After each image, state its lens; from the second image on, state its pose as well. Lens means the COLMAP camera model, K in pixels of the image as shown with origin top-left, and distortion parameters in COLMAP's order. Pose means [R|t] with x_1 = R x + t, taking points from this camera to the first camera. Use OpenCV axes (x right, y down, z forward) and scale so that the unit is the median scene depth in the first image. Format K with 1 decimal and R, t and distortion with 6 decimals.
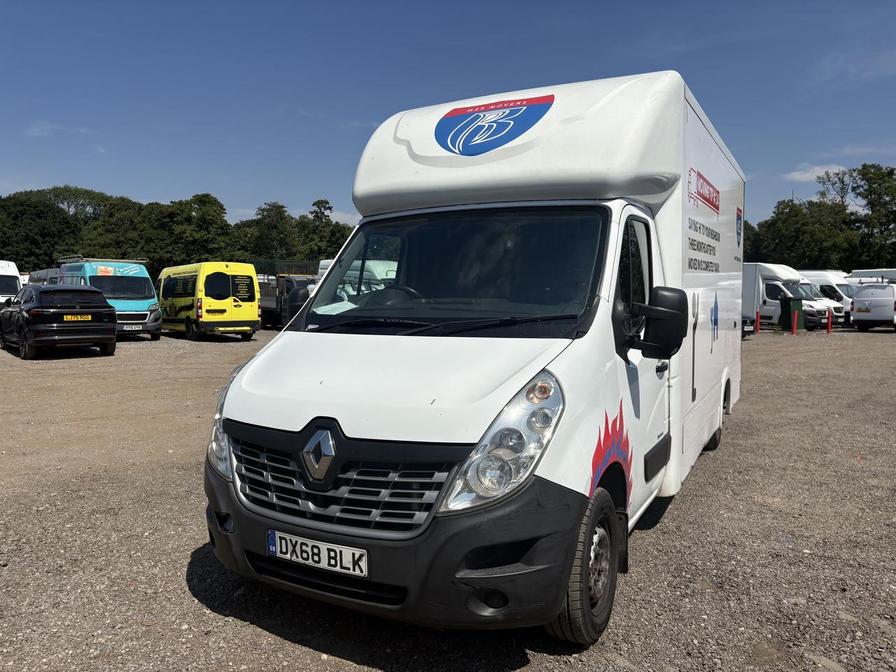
lens RADIAL K [[672.2, 0, 446.7], [0, 672.2, 335.8], [0, 0, 1]] dist [0.023489, -0.027512]
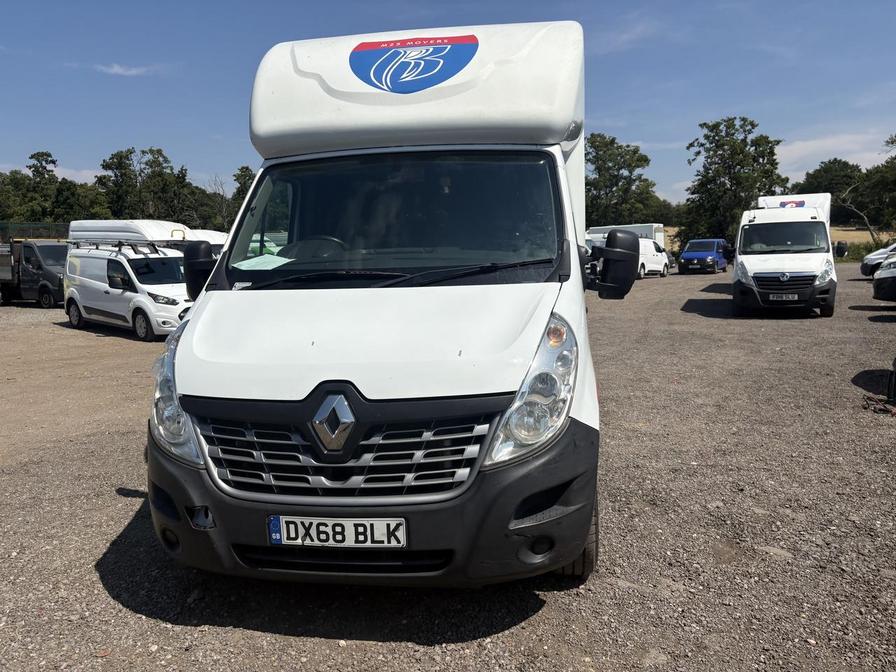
lens RADIAL K [[672.2, 0, 449.9], [0, 672.2, 335.9], [0, 0, 1]] dist [0.023489, -0.027512]
pose [[0.934776, -0.067970, 0.348674, -0.320220], [0.048437, 0.996745, 0.064447, 0.012270], [-0.351919, -0.043355, 0.935026, 0.114545]]
